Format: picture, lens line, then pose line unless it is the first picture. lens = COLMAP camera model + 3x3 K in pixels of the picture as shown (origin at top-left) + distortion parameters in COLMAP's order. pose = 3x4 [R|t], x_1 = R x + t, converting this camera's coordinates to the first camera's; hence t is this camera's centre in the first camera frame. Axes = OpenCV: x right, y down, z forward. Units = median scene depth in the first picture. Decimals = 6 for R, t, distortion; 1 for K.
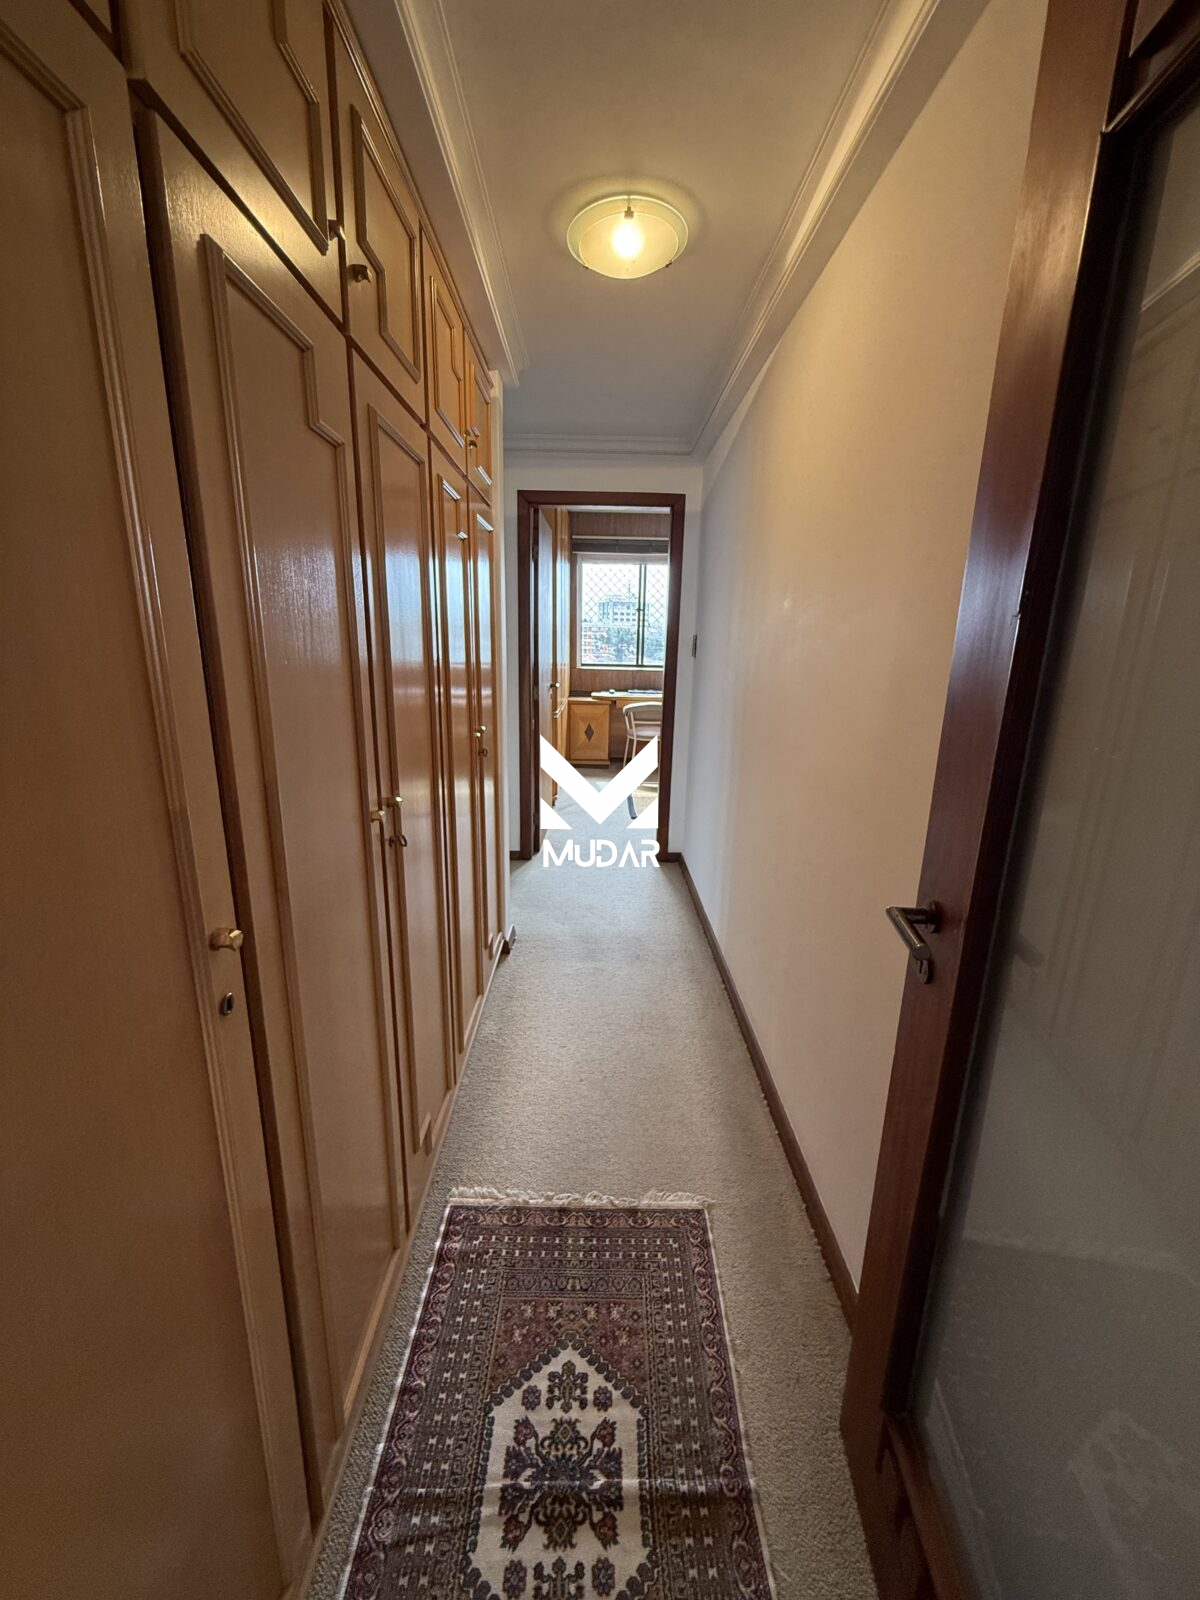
lens RADIAL K [[638.2, 0, 601.9], [0, 638.2, 794.7], [0, 0, 1]] dist [-0.001600, 0.000012]
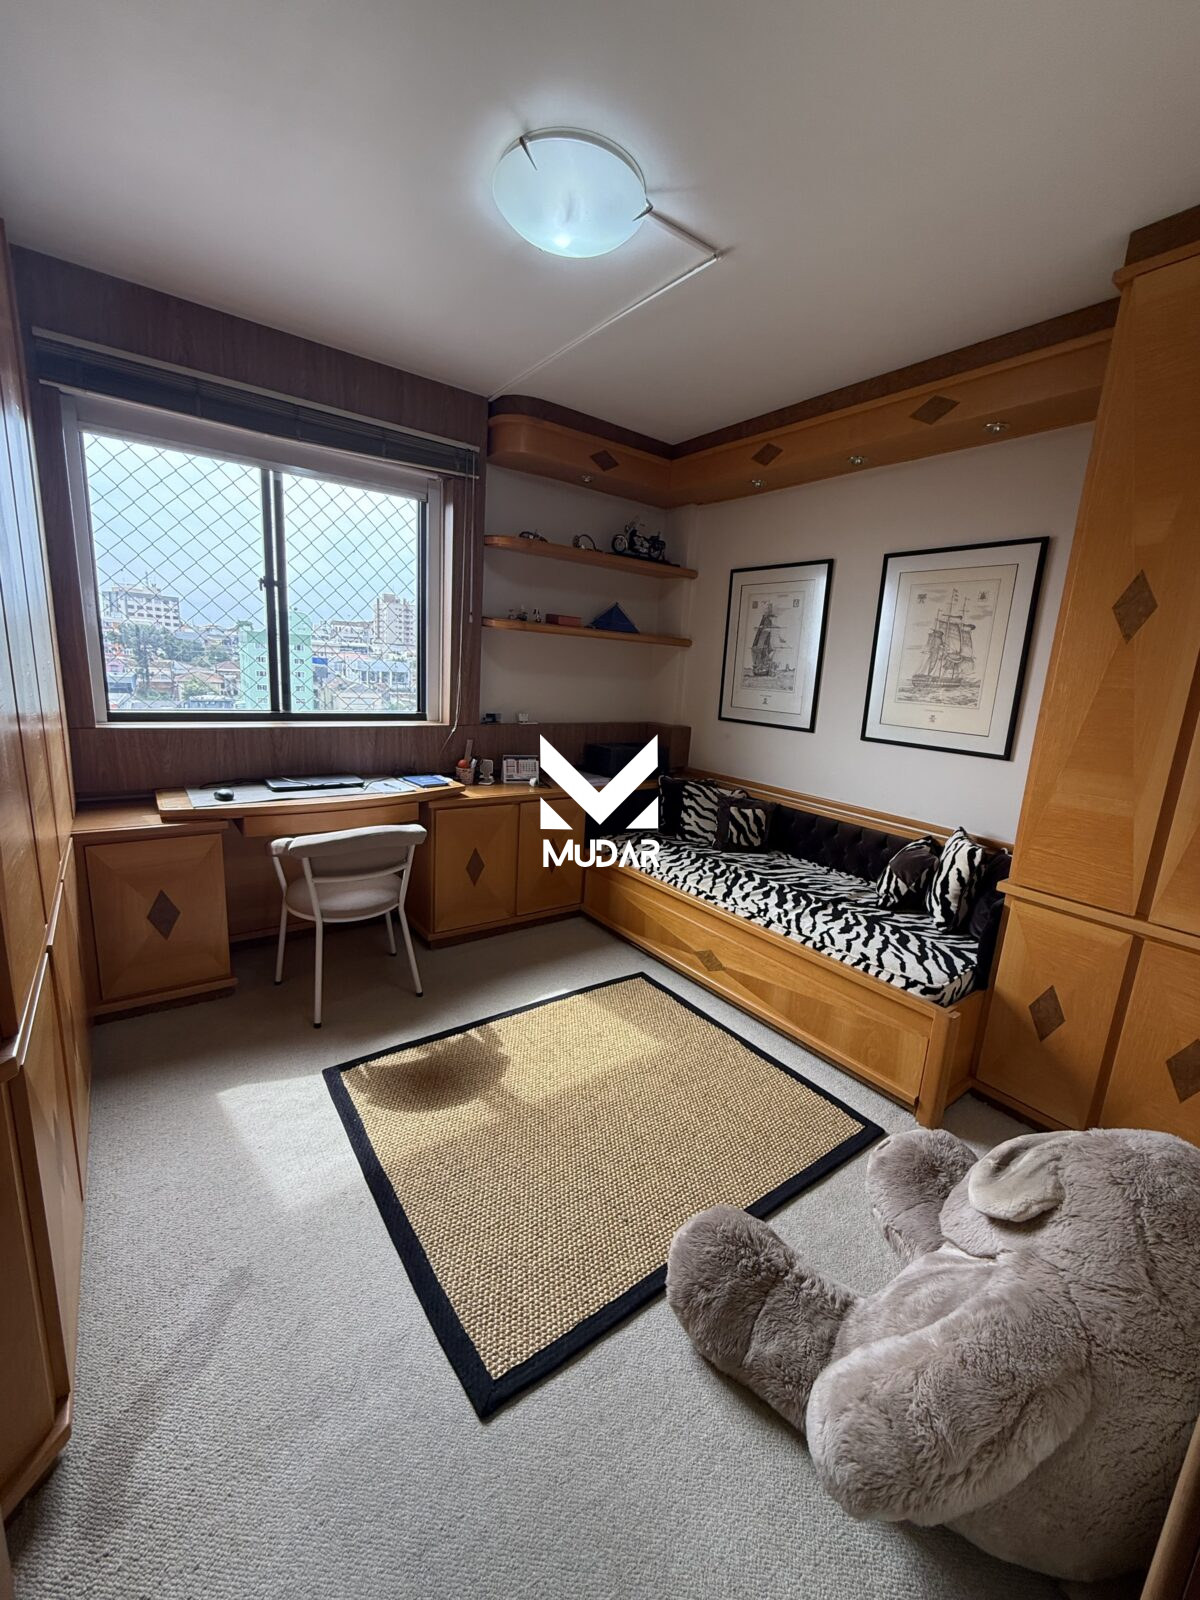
lens RADIAL K [[638.2, 0, 601.9], [0, 638.2, 794.7], [0, 0, 1]] dist [-0.001600, 0.000012]
pose [[0.803759, -0.091785, 0.587833, -0.025262], [0.103114, 0.994567, 0.014303, -0.139637], [-0.585951, 0.049118, 0.808856, 0.558101]]
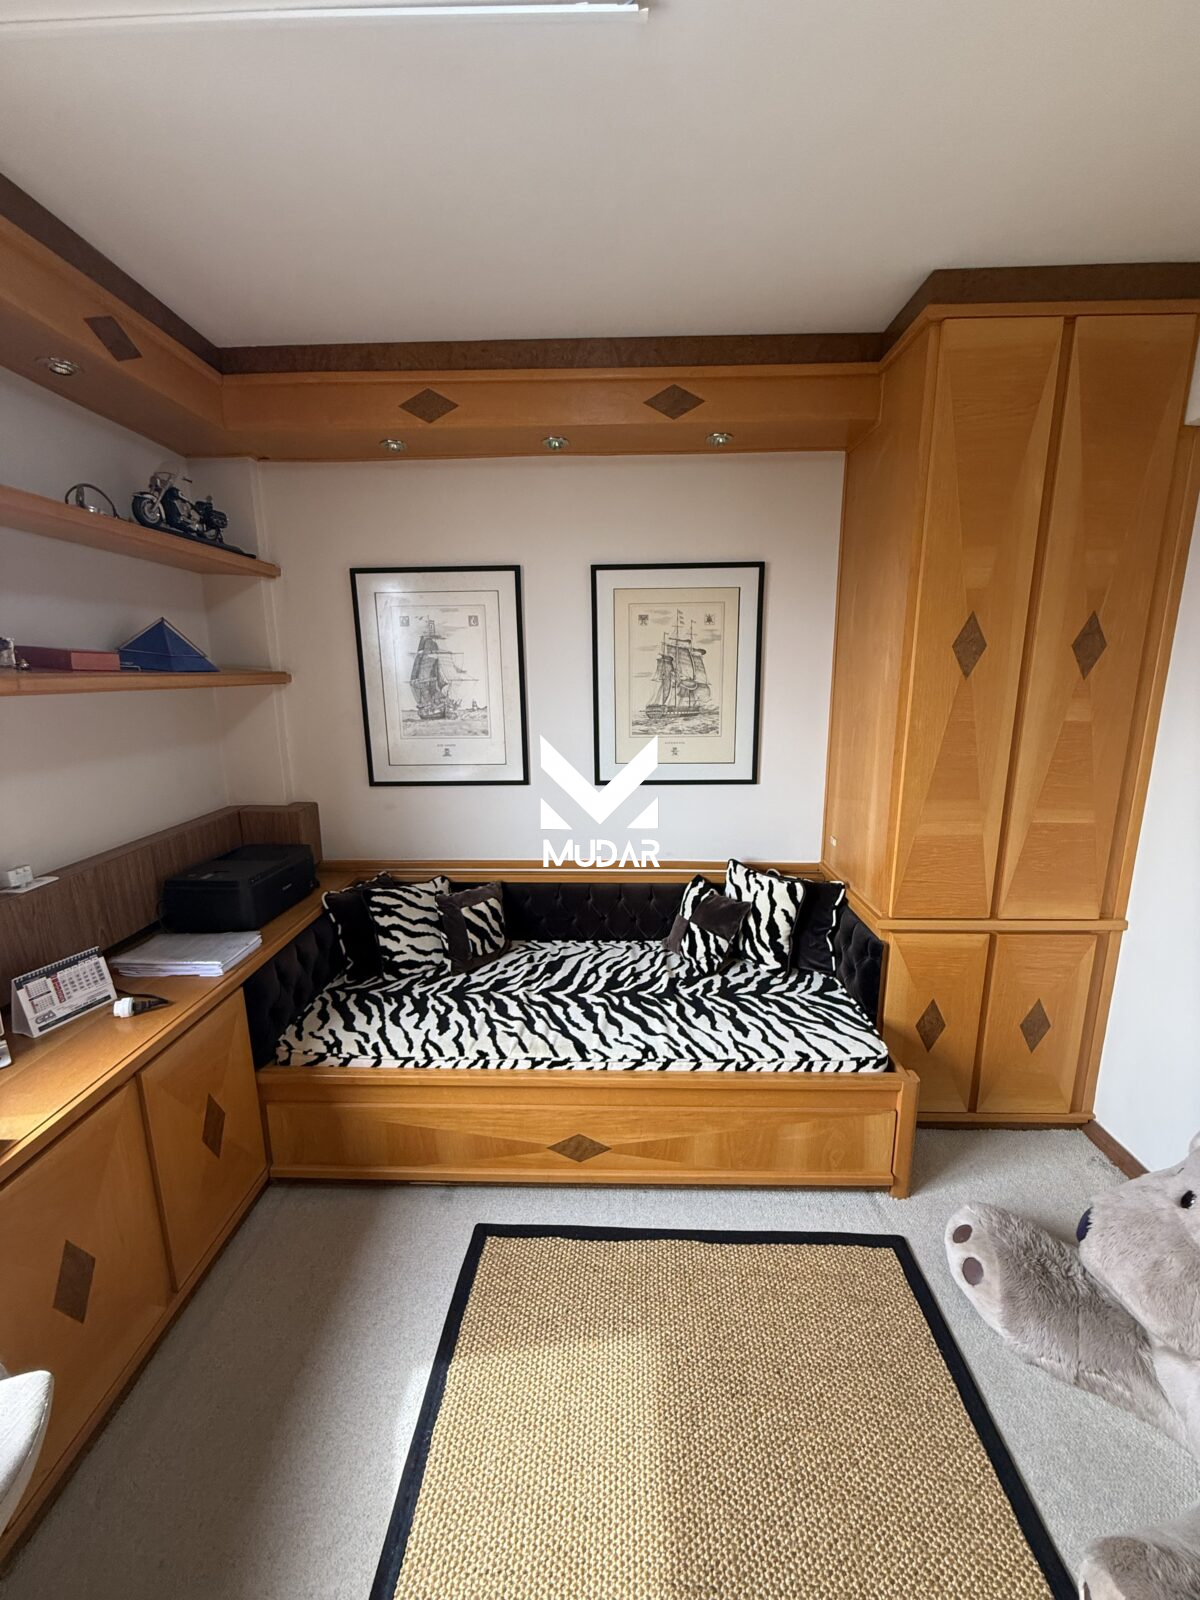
lens RADIAL K [[638.2, 0, 601.9], [0, 638.2, 794.7], [0, 0, 1]] dist [-0.001600, 0.000012]
pose [[0.031597, -0.218441, 0.975339, 0.017887], [0.255201, 0.945245, 0.203433, -0.223459], [-0.966372, 0.242479, 0.085613, 0.777886]]
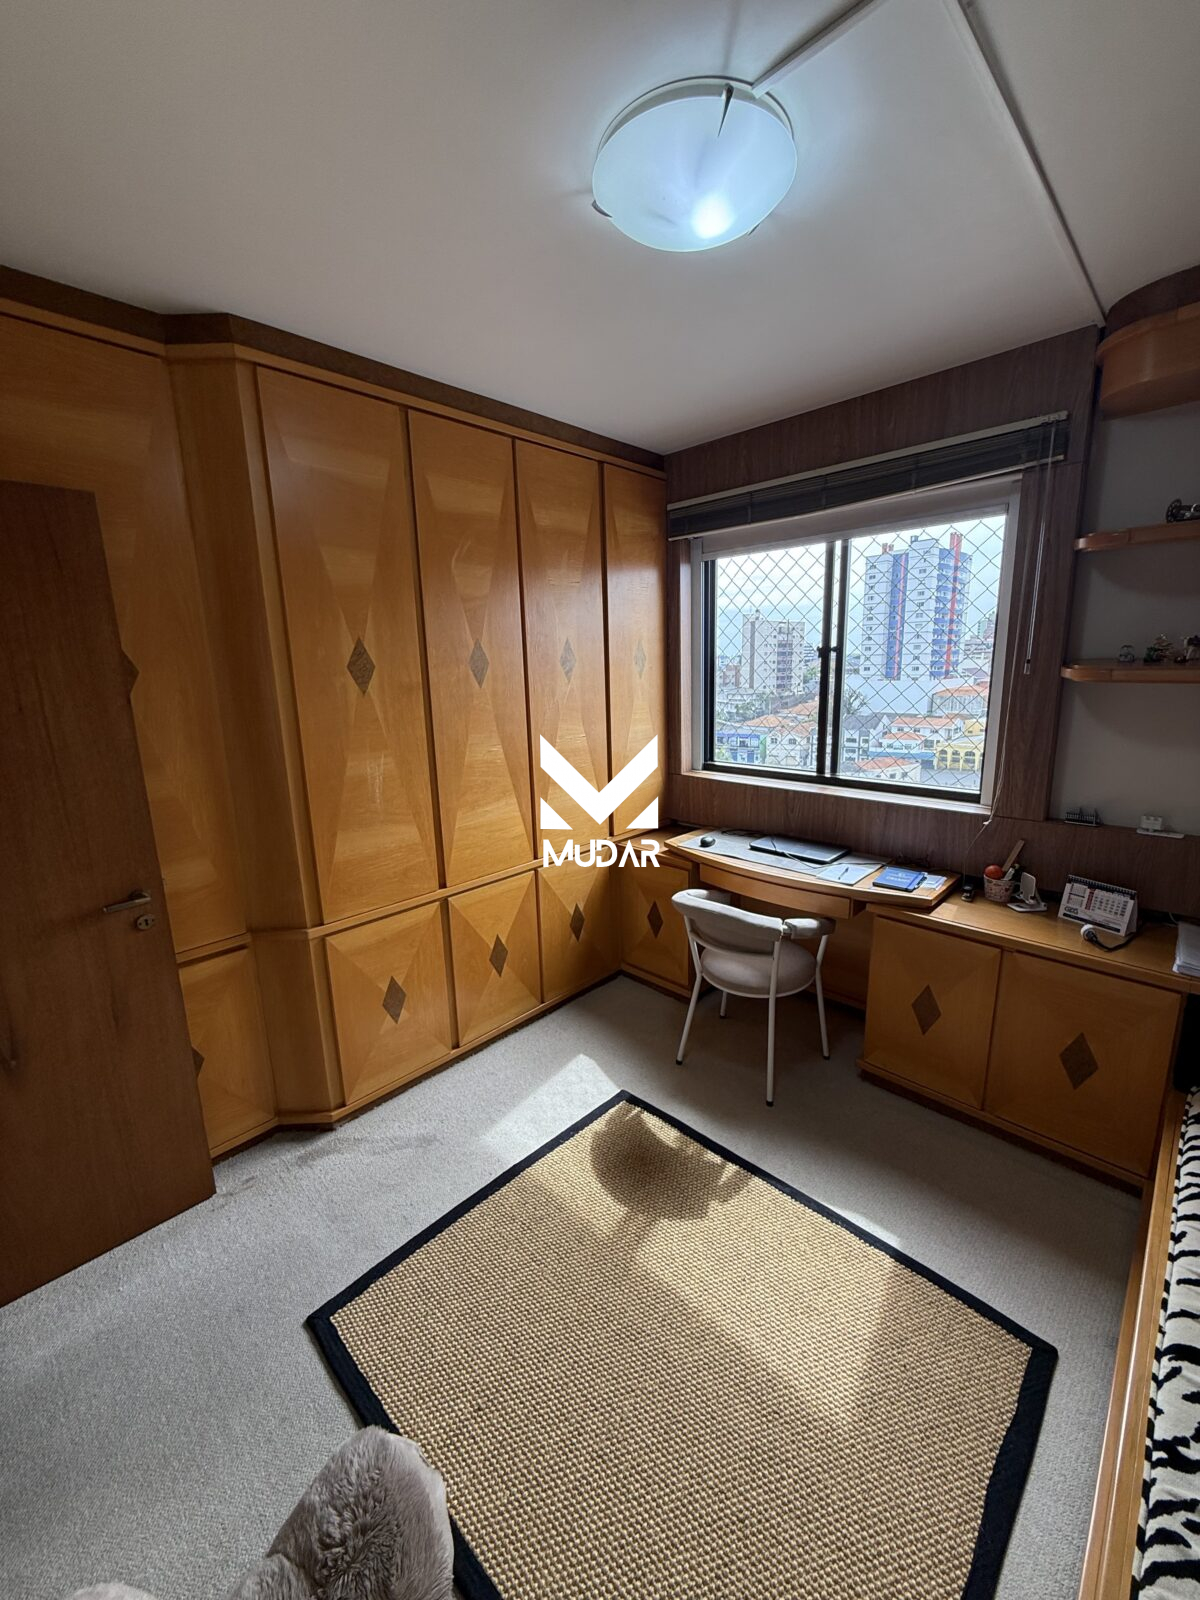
lens RADIAL K [[638.2, 0, 601.9], [0, 638.2, 794.7], [0, 0, 1]] dist [-0.001600, 0.000012]
pose [[0.715595, 0.106512, -0.690348, 0.256629], [-0.134788, 0.990787, 0.013149, -0.183677], [0.685388, 0.083641, 0.723358, 0.612908]]
